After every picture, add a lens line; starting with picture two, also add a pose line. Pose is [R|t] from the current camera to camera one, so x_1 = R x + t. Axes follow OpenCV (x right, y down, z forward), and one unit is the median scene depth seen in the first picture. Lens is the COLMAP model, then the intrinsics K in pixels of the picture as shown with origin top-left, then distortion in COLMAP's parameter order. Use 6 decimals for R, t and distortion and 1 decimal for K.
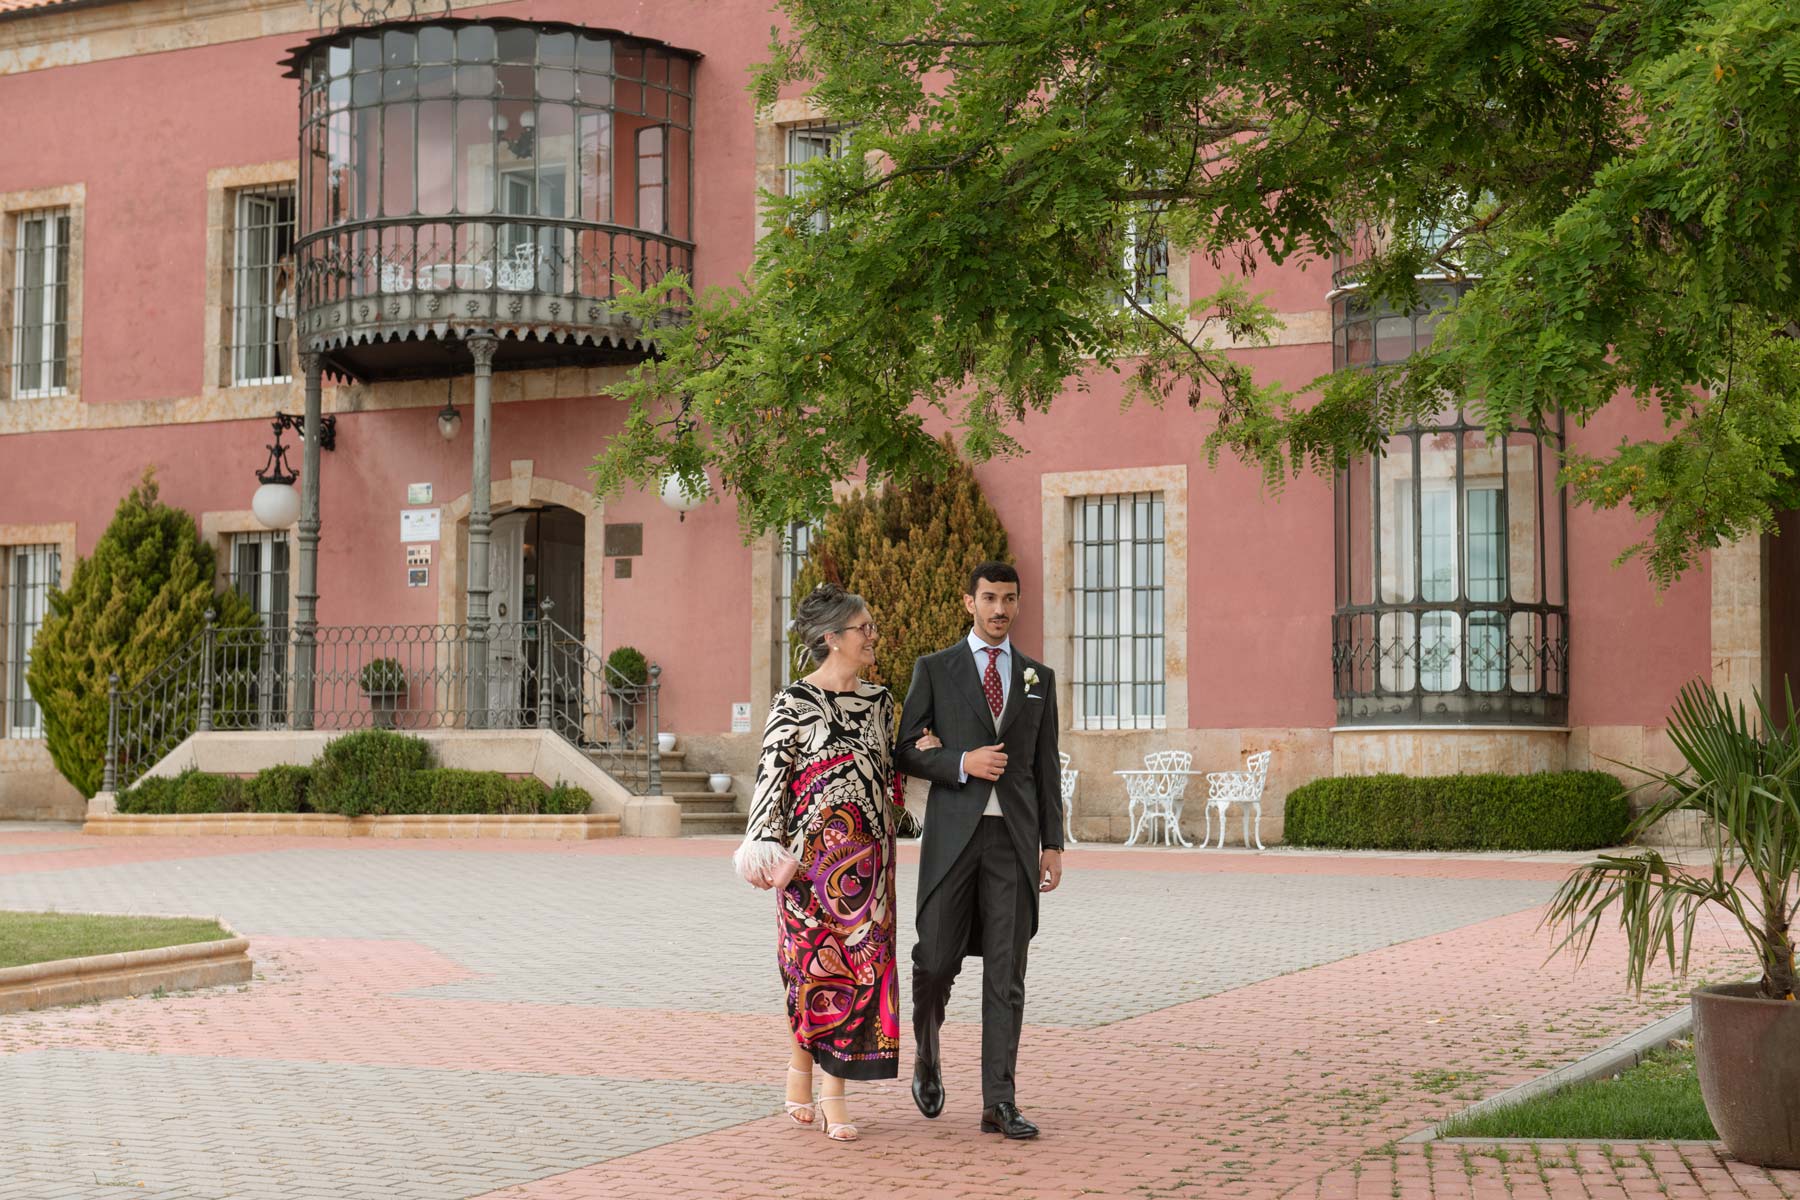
lens RADIAL K [[2660.9, 0, 900.0], [0, 2660.9, 600.0], [0, 0, 1]] dist [-0.103559, 0.008056]
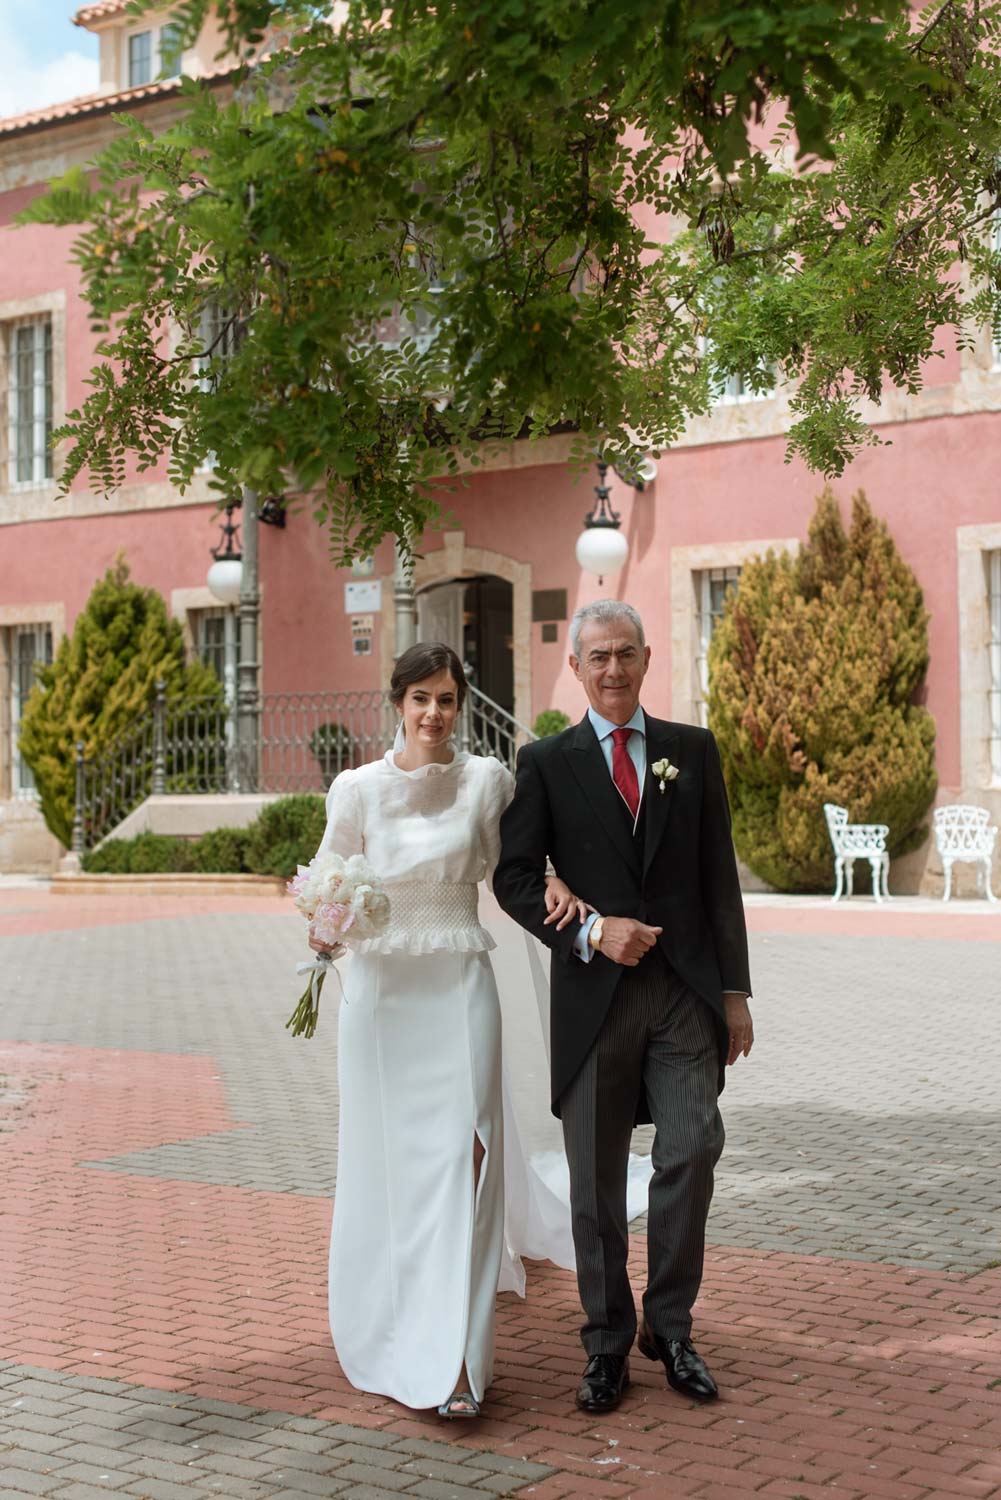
lens RADIAL K [[2238.8, 0, 500.5], [0, 2238.8, 750.0], [0, 0, 1]] dist [0.013196, 0.001511]
pose [[0.987567, -0.014354, -0.156545, 0.013112], [0.020519, 0.999073, 0.037835, 0.000223], [0.155856, -0.040576, 0.986946, 0.133061]]
